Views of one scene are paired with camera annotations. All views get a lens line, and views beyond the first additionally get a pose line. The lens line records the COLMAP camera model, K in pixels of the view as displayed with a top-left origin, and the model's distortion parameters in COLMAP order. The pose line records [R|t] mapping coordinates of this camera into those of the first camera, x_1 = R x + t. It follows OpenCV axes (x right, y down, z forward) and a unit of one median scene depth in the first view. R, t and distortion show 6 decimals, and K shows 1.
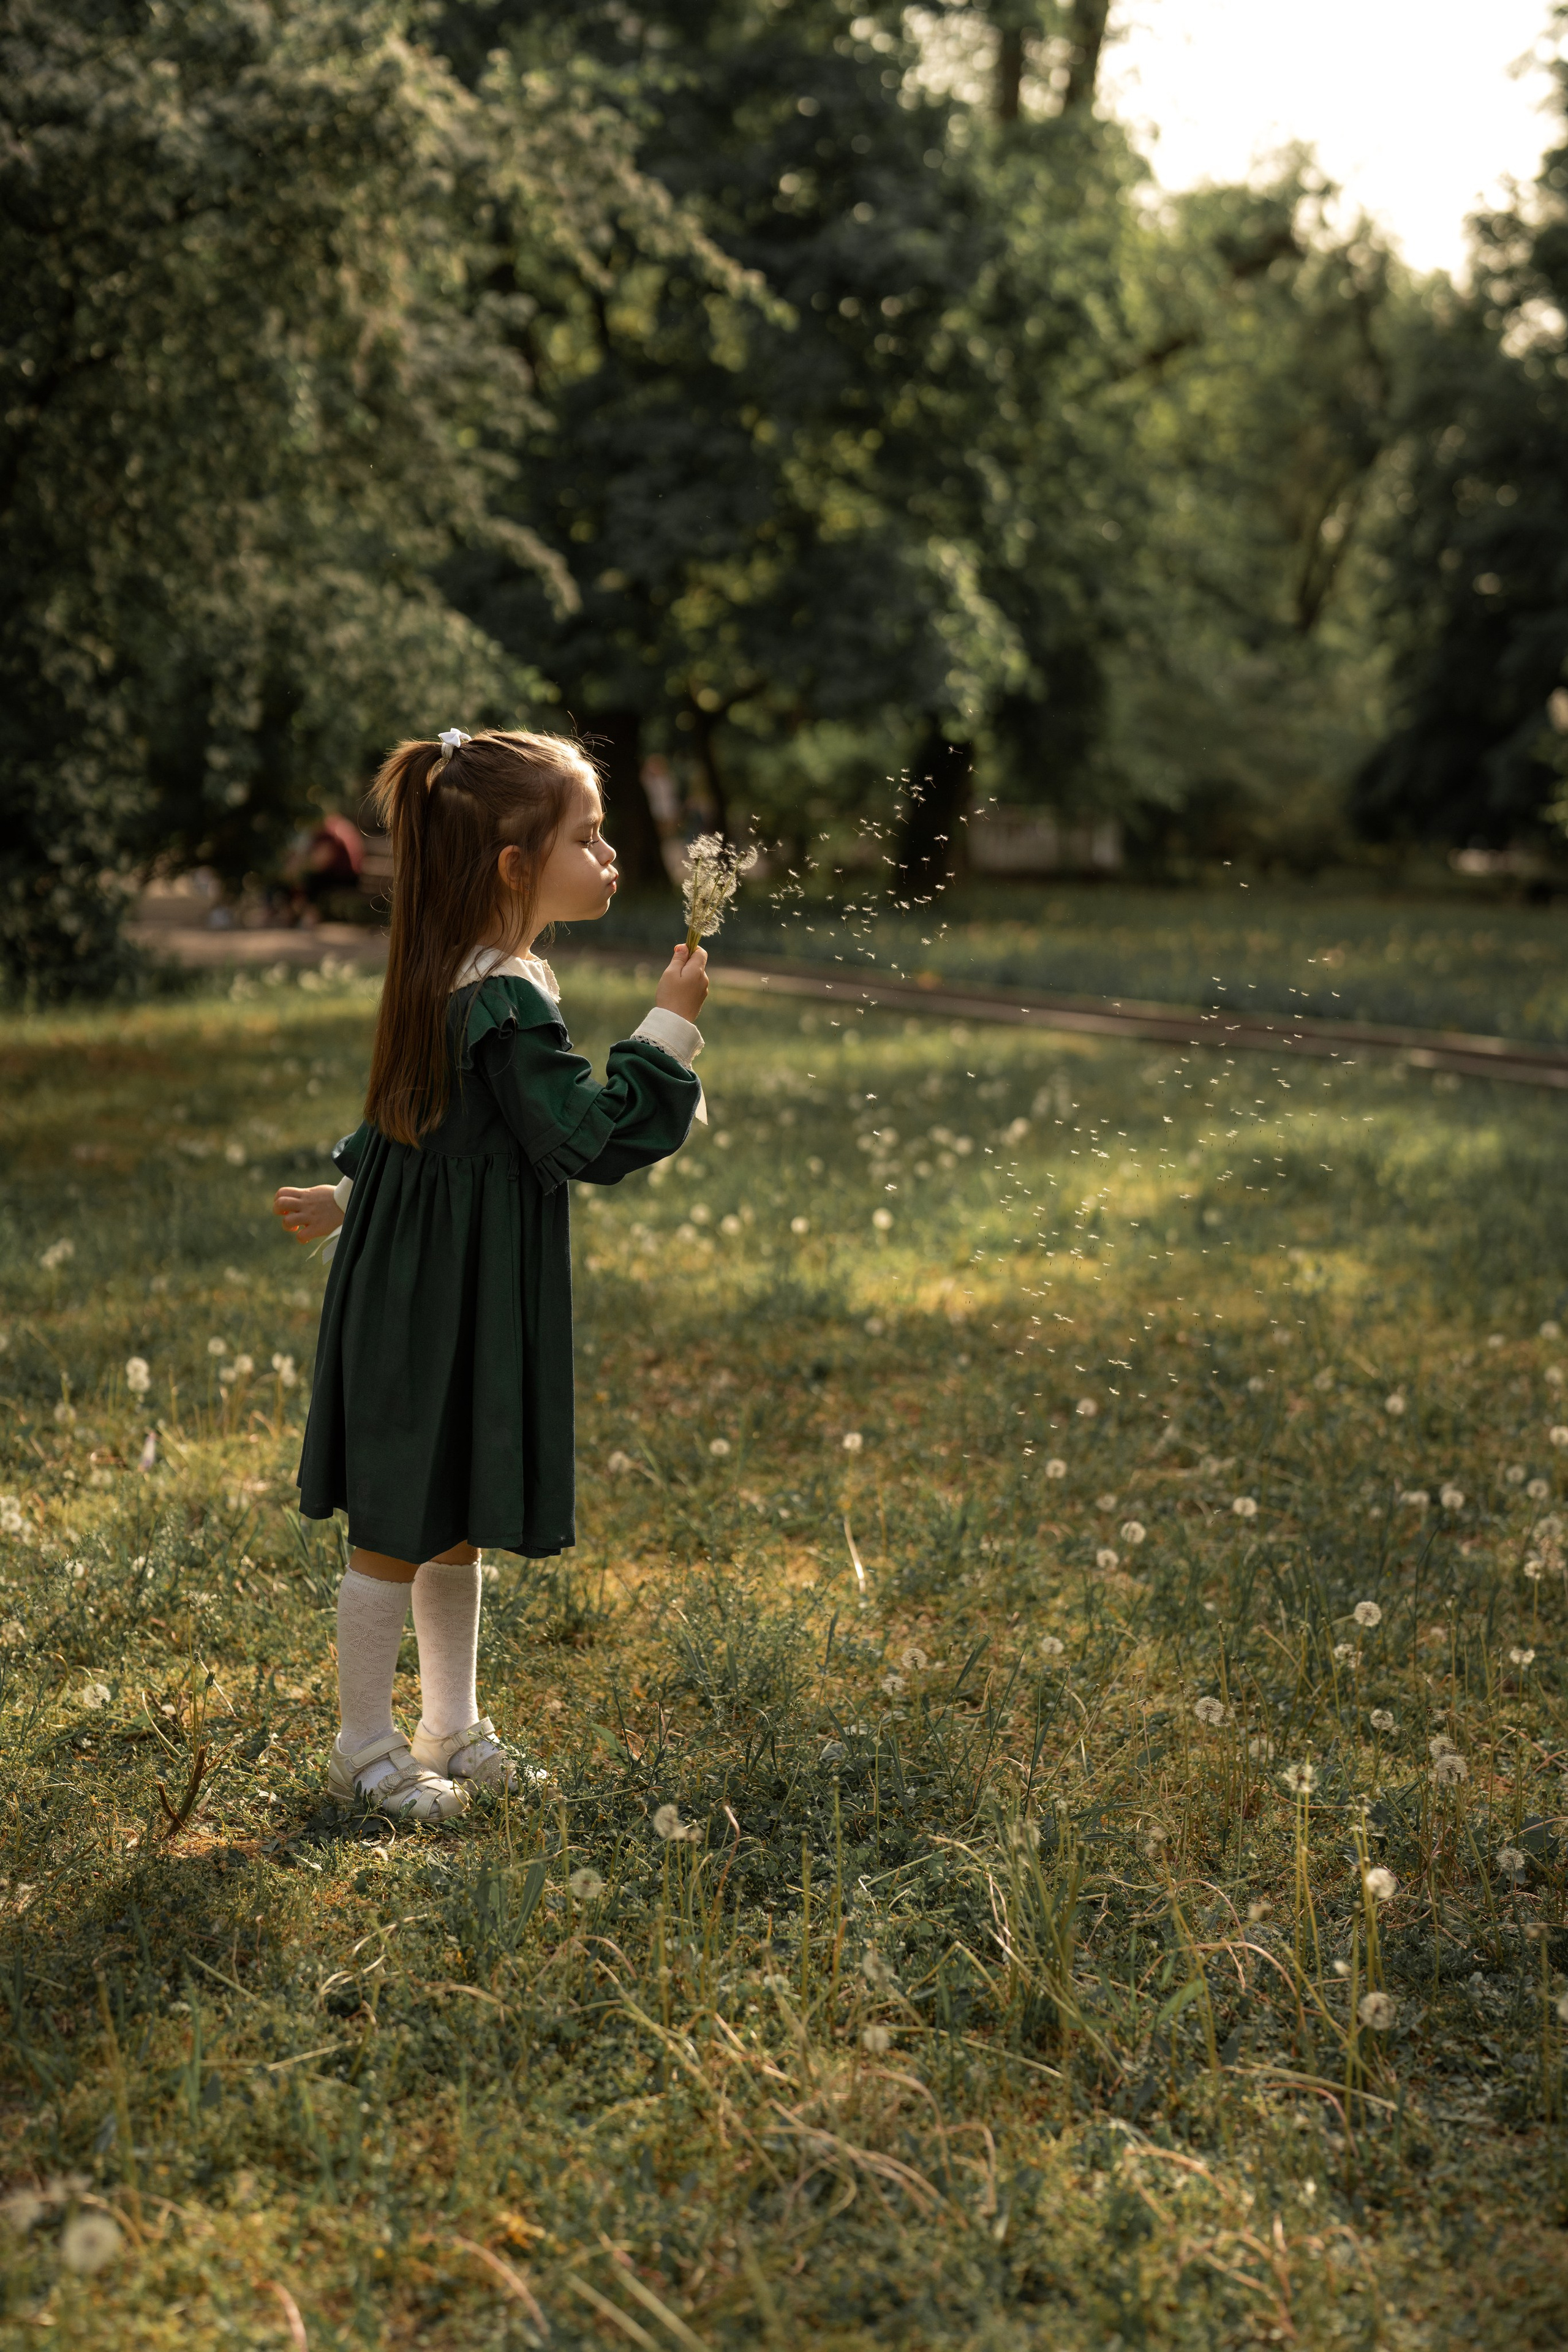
lens RADIAL K [[3218.0, 0, 783.5], [0, 3218.0, 1209.3], [0, 0, 1]] dist [-0.162531, 0.958137]
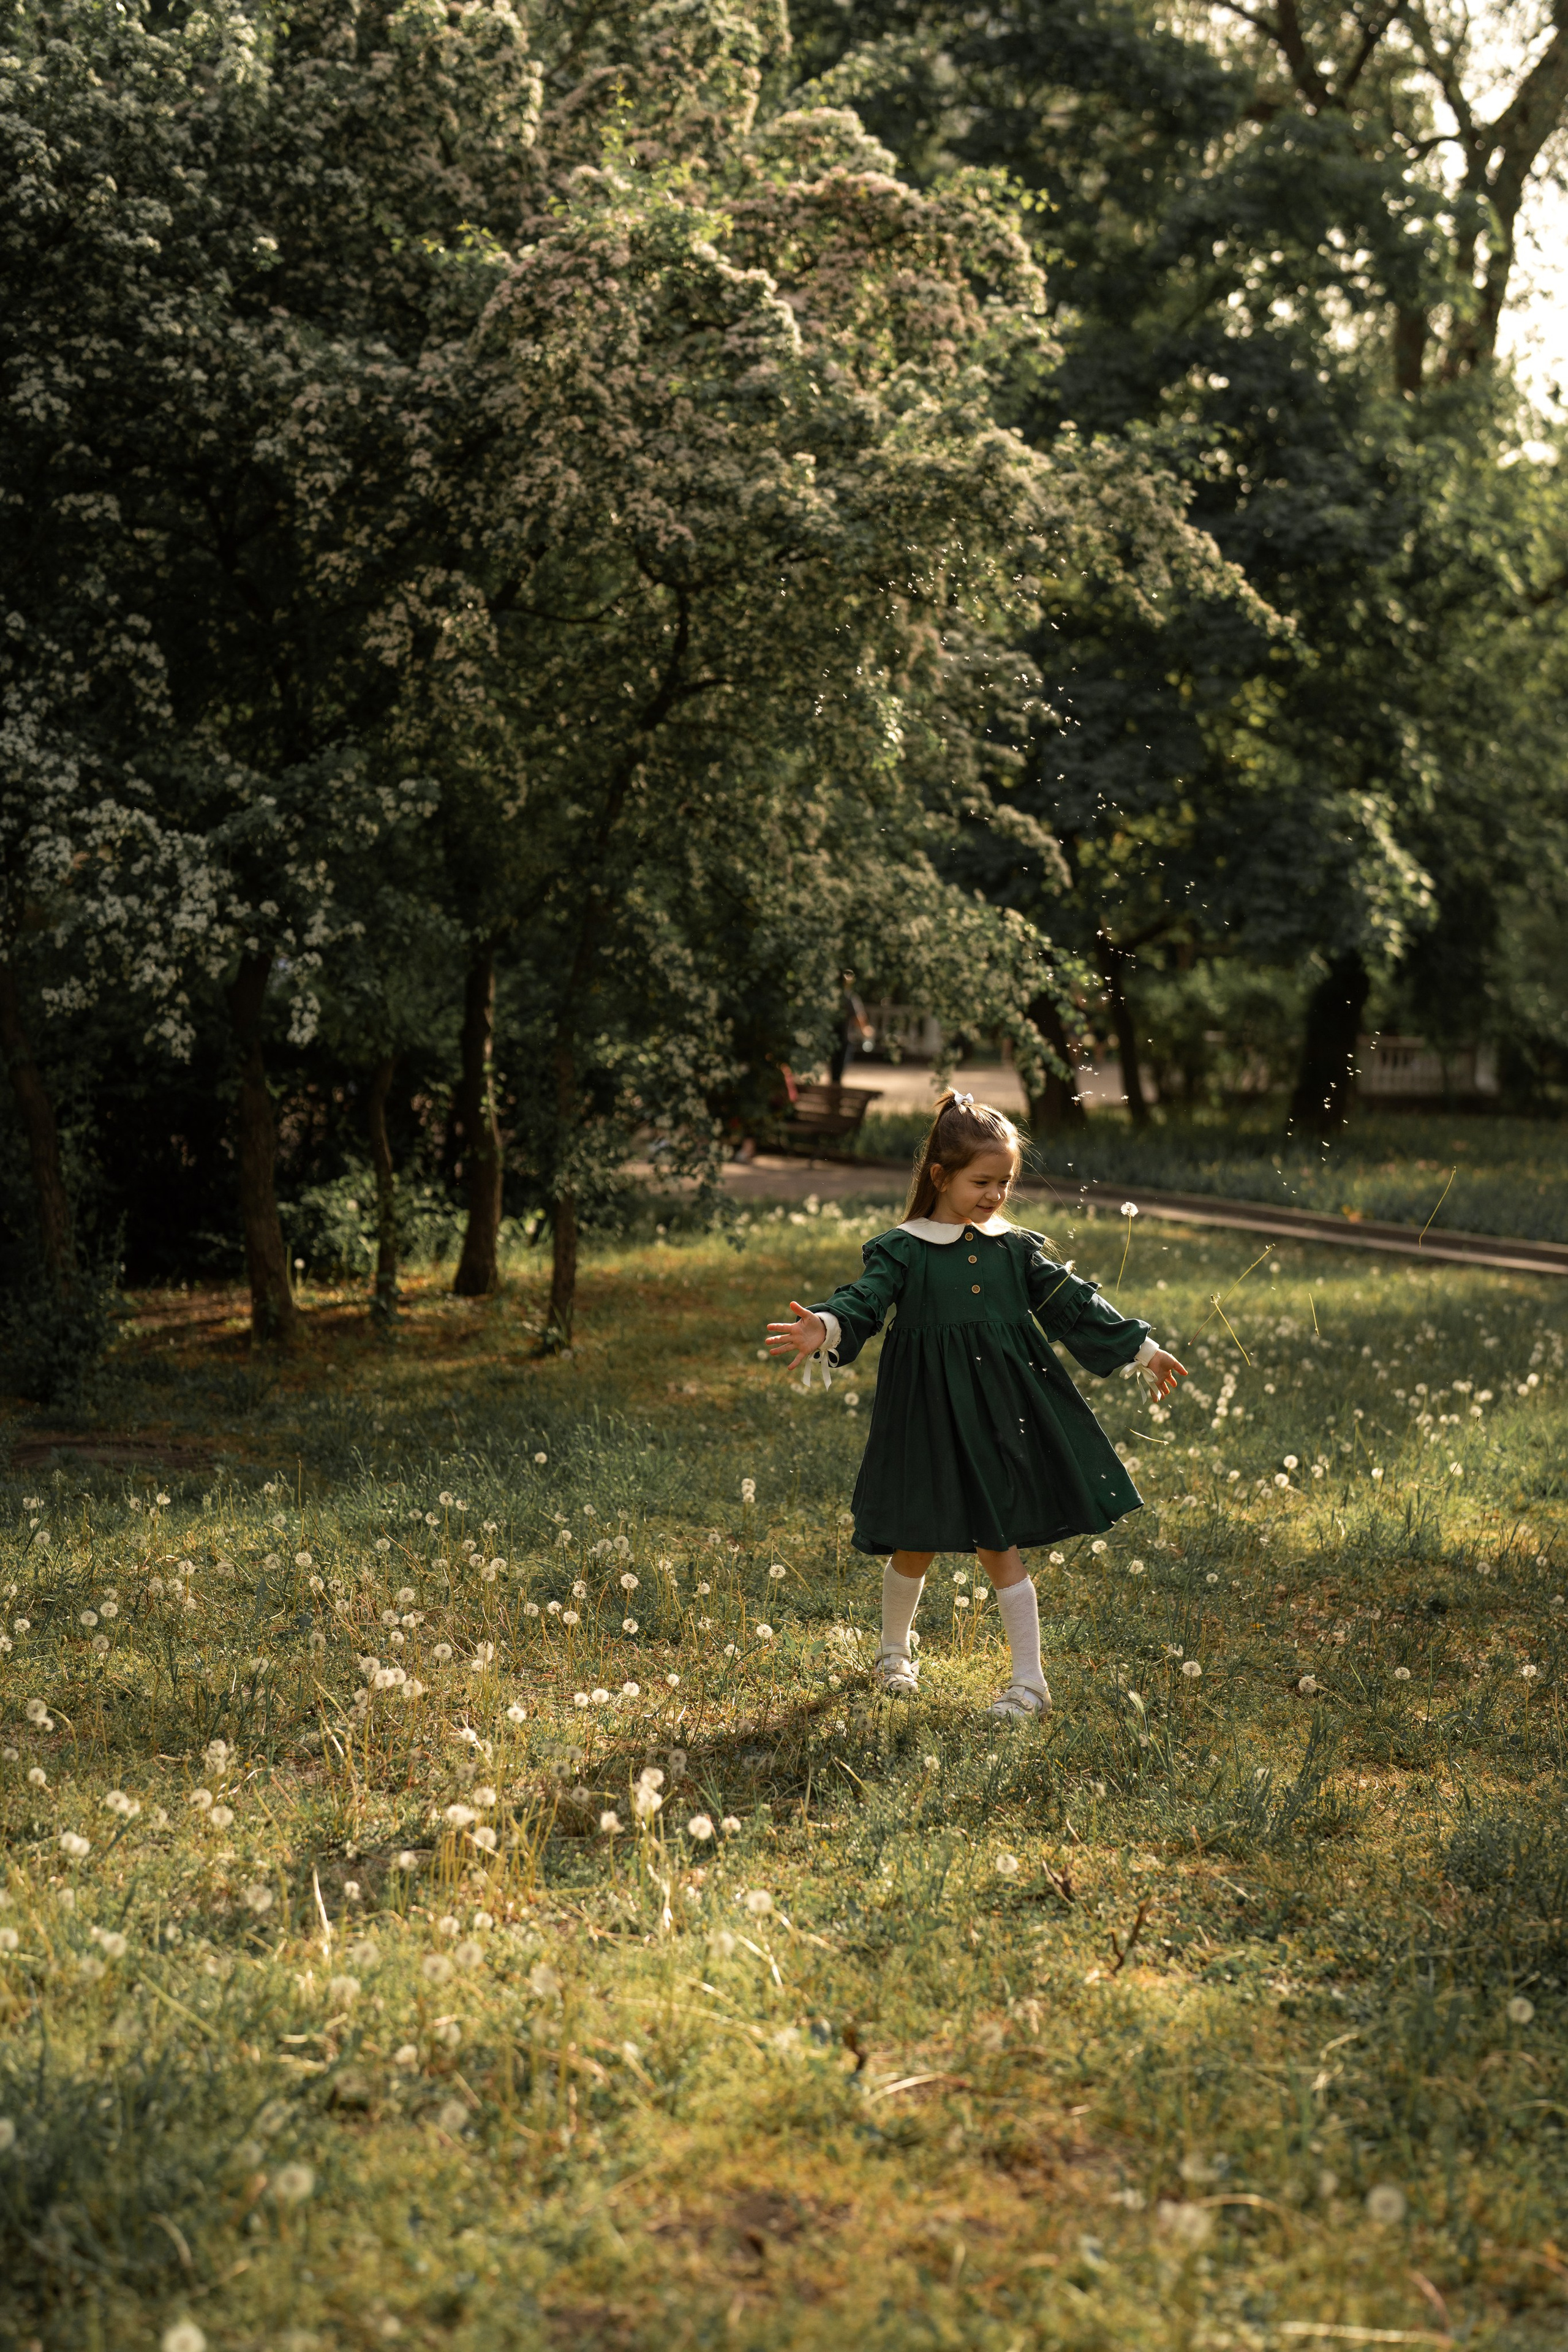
lens RADIAL K [[3223.3, 0, 784.0], [0, 3223.3, 1176.0], [0, 0, 1]] dist [-0.151939, 0.954919]
pose [[0.994258, 0.008363, -0.106687, -0.063642], [-0.016560, 0.996956, -0.076184, -0.006955], [0.105725, 0.077513, 0.991370, -0.109052]]
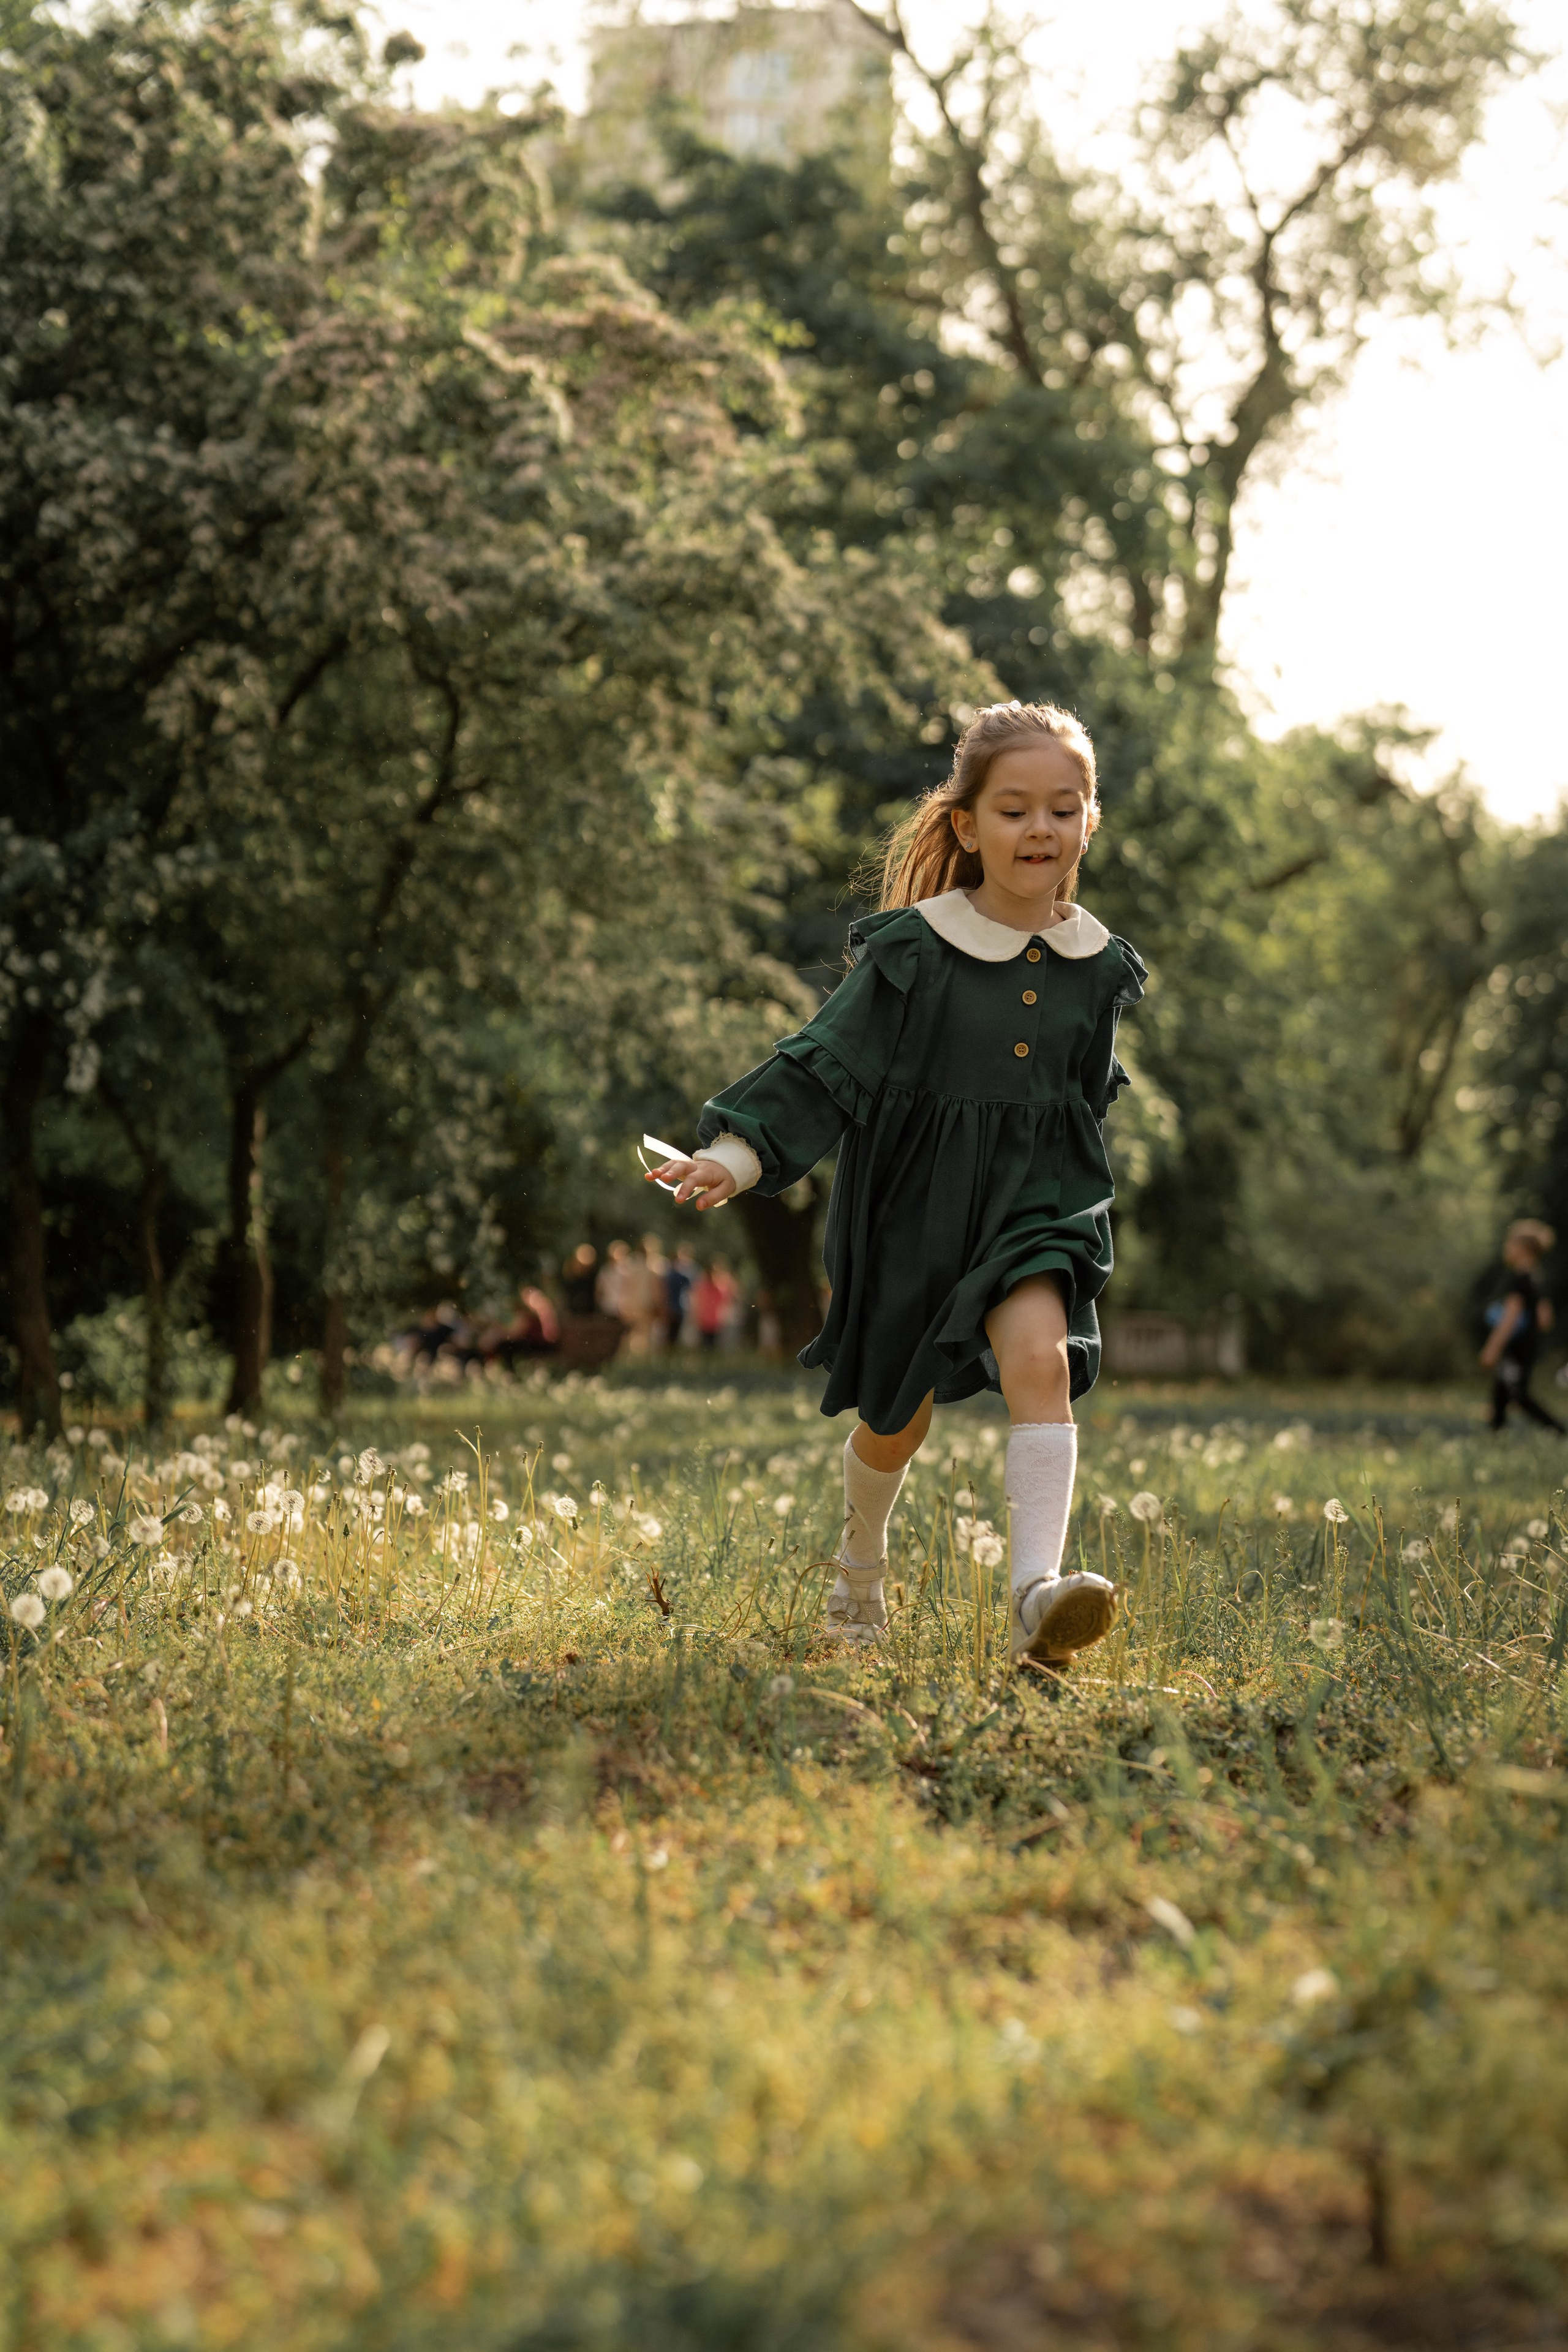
lens RADIAL K [[3223.3, 0, 784.0], [0, 3223.3, 1176.0], [0, 0, 1]] dist [-0.151939, 0.954919]
pose [[0.999565, -0.005400, -0.029011, -0.067710], [0.000118, 0.983839, -0.179058, 0.083779], [0.029509, 0.178976, 0.983411, -0.124056]]
